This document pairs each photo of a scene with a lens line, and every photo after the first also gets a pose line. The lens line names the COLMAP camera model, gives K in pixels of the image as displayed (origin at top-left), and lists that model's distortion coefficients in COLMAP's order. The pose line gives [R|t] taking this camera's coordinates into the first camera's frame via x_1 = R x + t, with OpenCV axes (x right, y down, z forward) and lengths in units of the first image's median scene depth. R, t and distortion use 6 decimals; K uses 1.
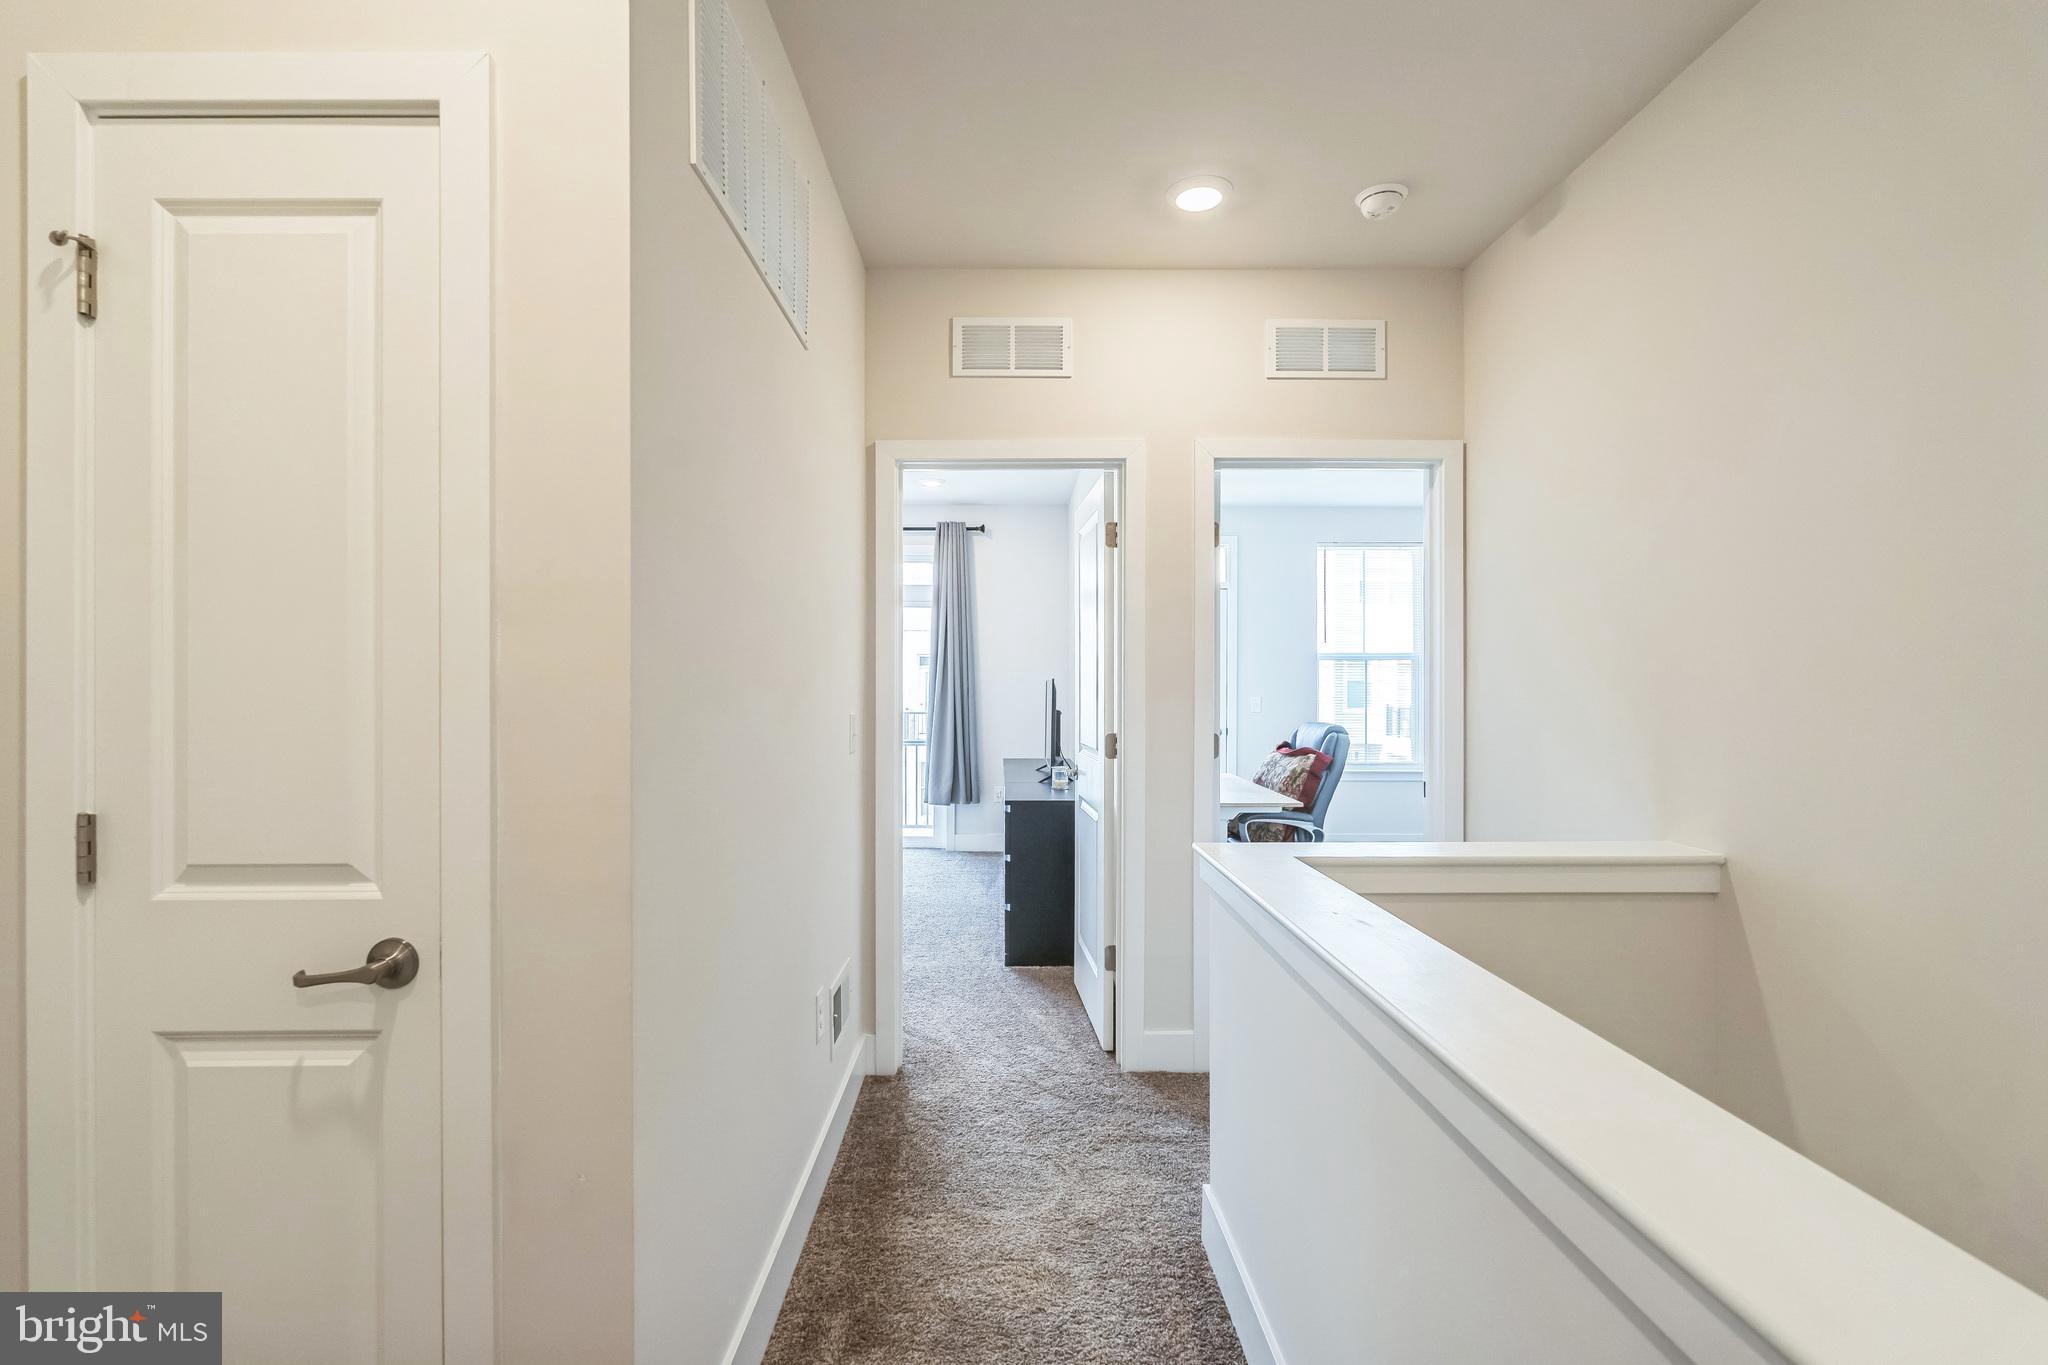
lens RADIAL K [[917.6, 0, 1033.9], [0, 917.6, 684.4], [0, 0, 1]] dist [-0.004491, -0.000038]
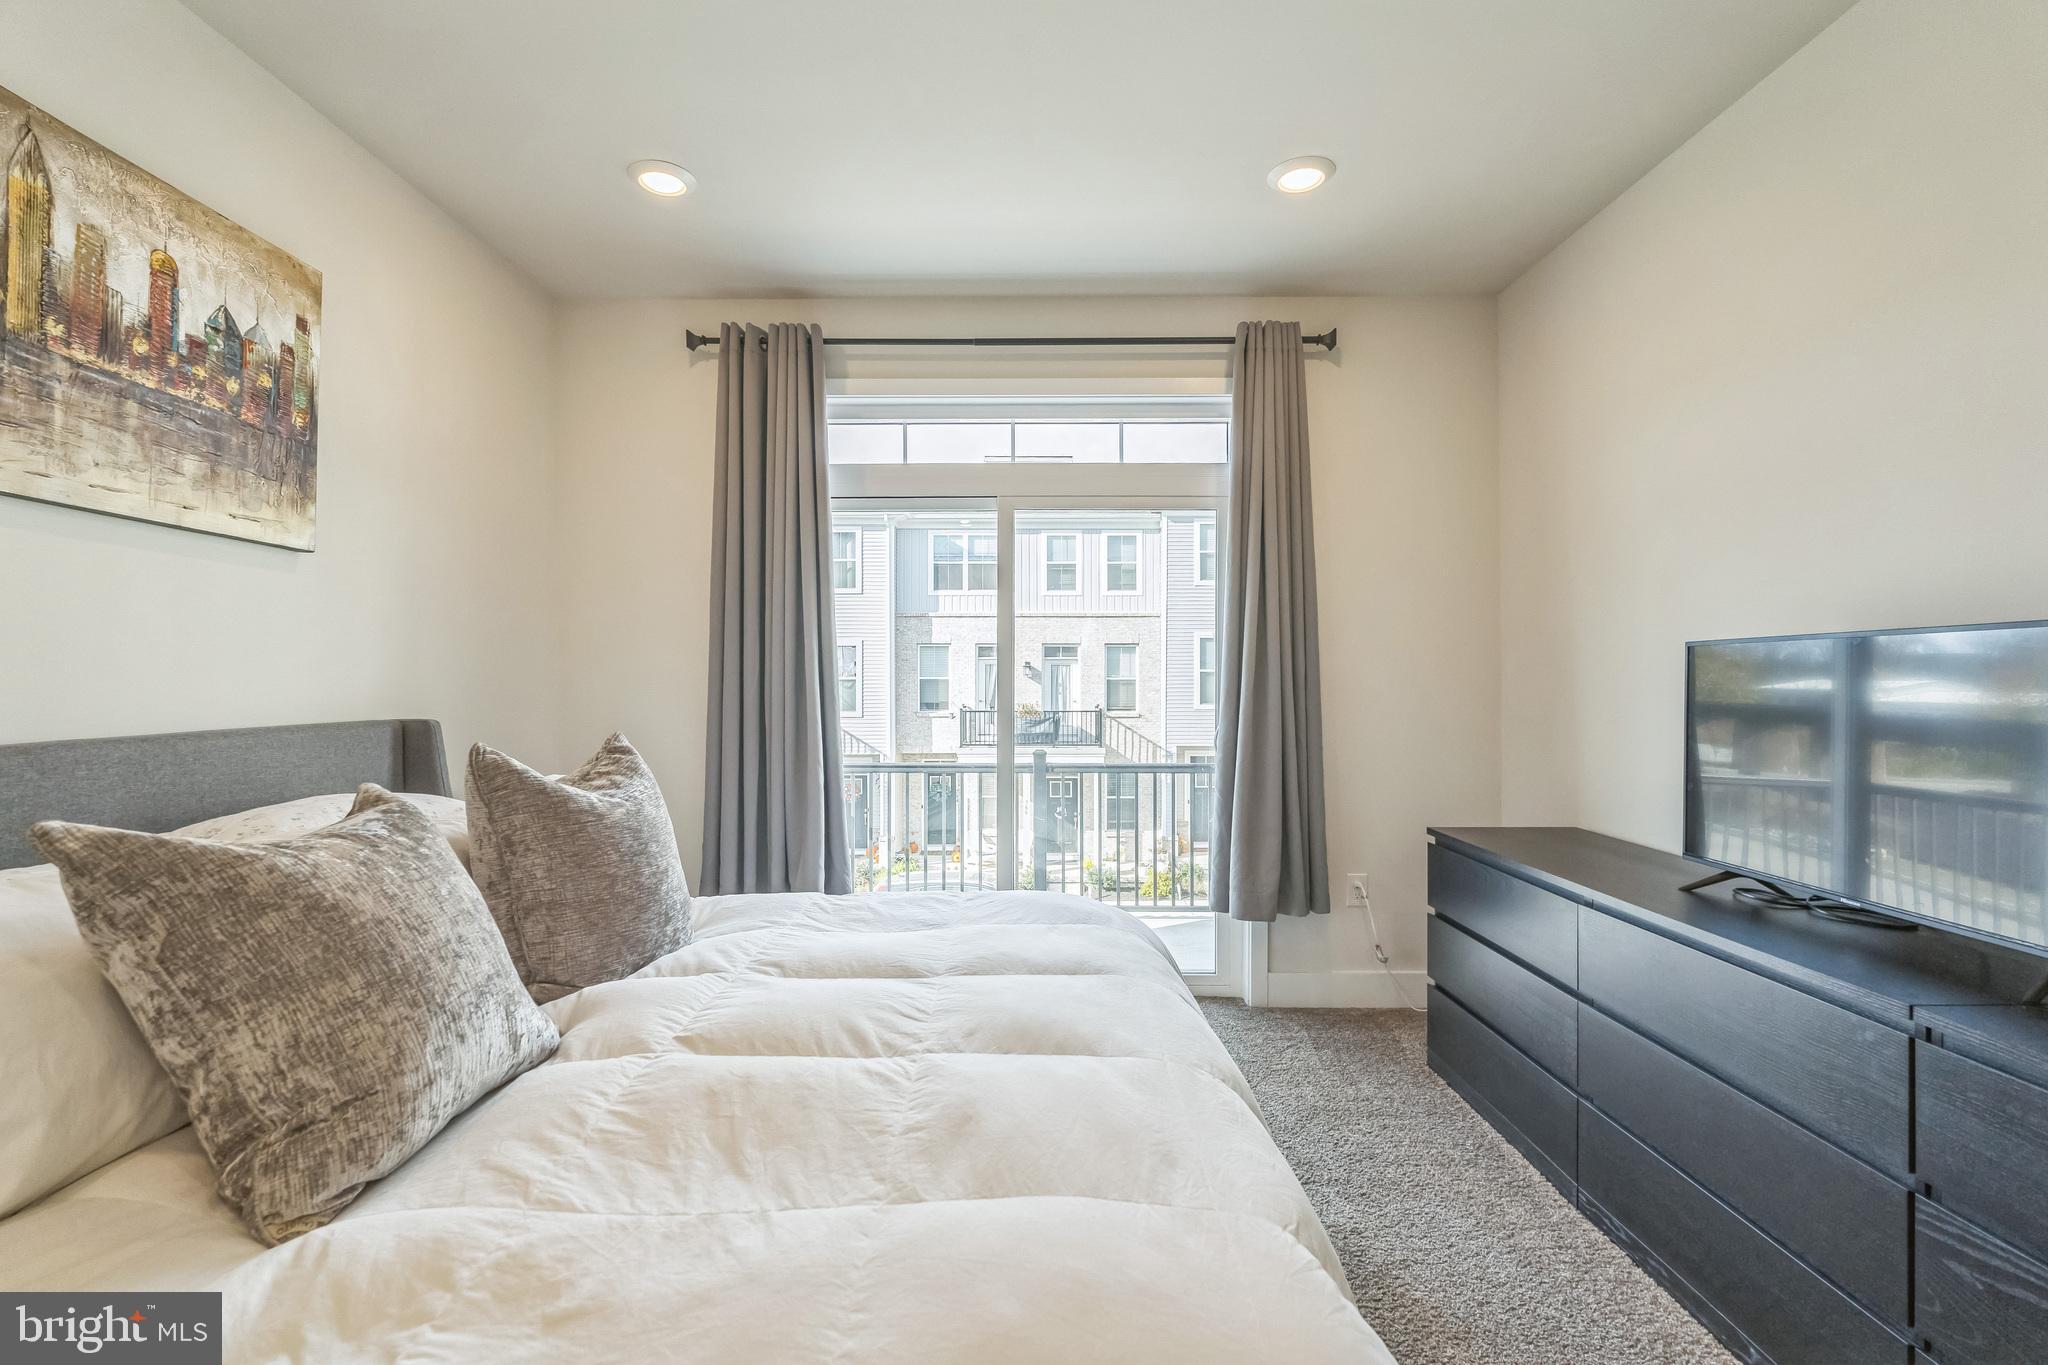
lens RADIAL K [[917.6, 0, 1033.9], [0, 917.6, 684.4], [0, 0, 1]] dist [-0.004491, -0.000038]
pose [[0.999853, 0.000863, -0.017126, -0.204748], [-0.000818, 0.999996, 0.002667, 0.009521], [0.017128, -0.002652, 0.999850, 0.521246]]
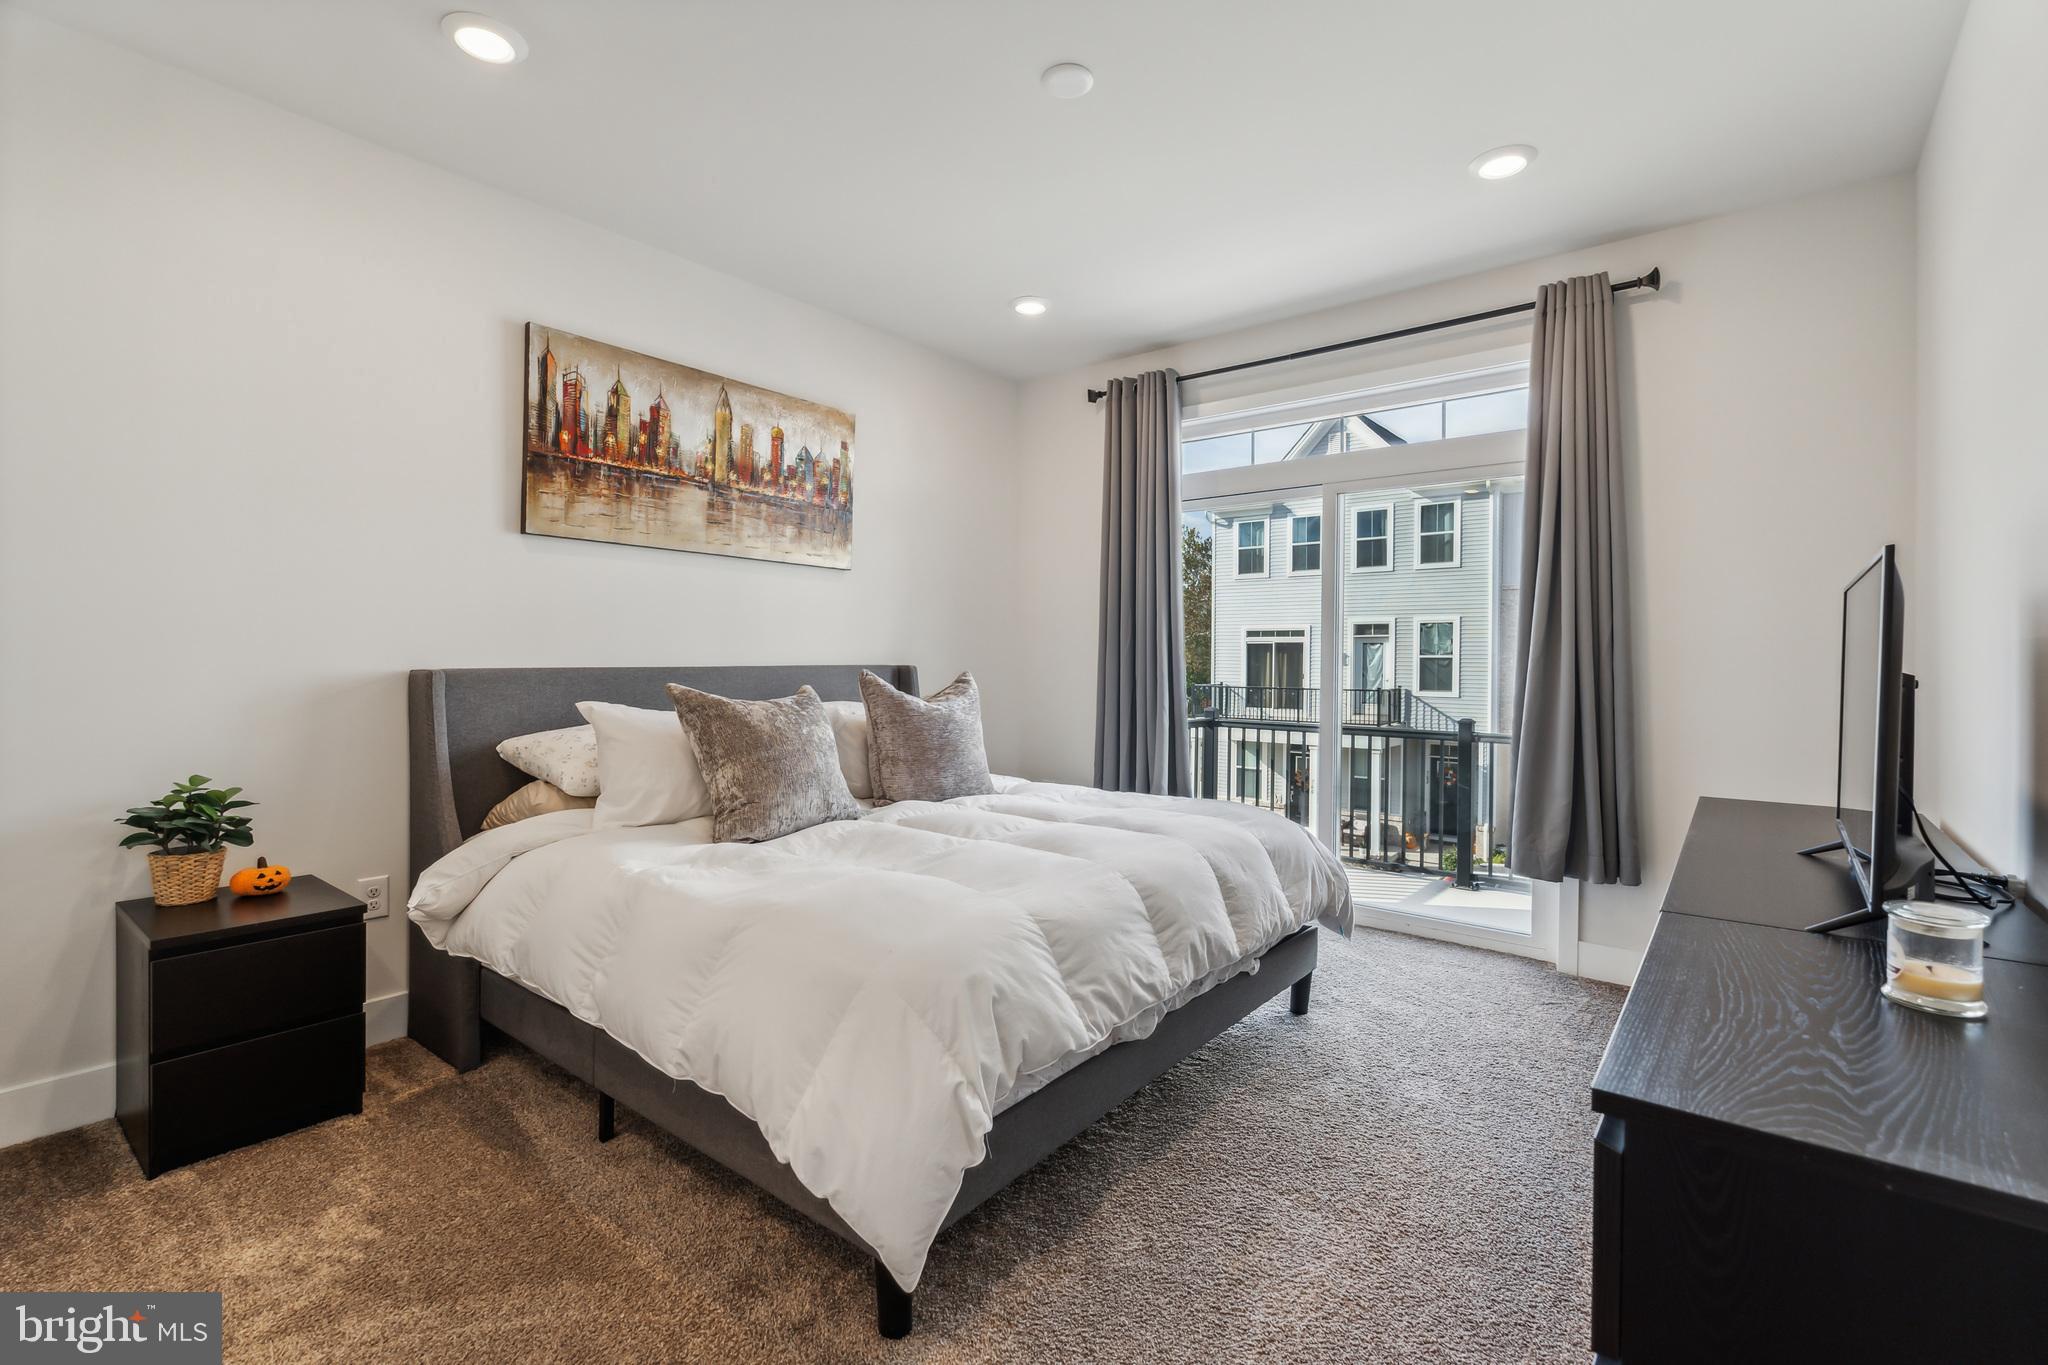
lens RADIAL K [[936.2, 0, 1032.5], [0, 936.2, 663.1], [0, 0, 1]] dist [-0.002448, -0.000010]
pose [[0.772734, 0.007268, -0.634689, 0.001498], [-0.007241, 0.999970, 0.002636, 0.020503], [0.634689, 0.002559, 0.772763, 0.453962]]
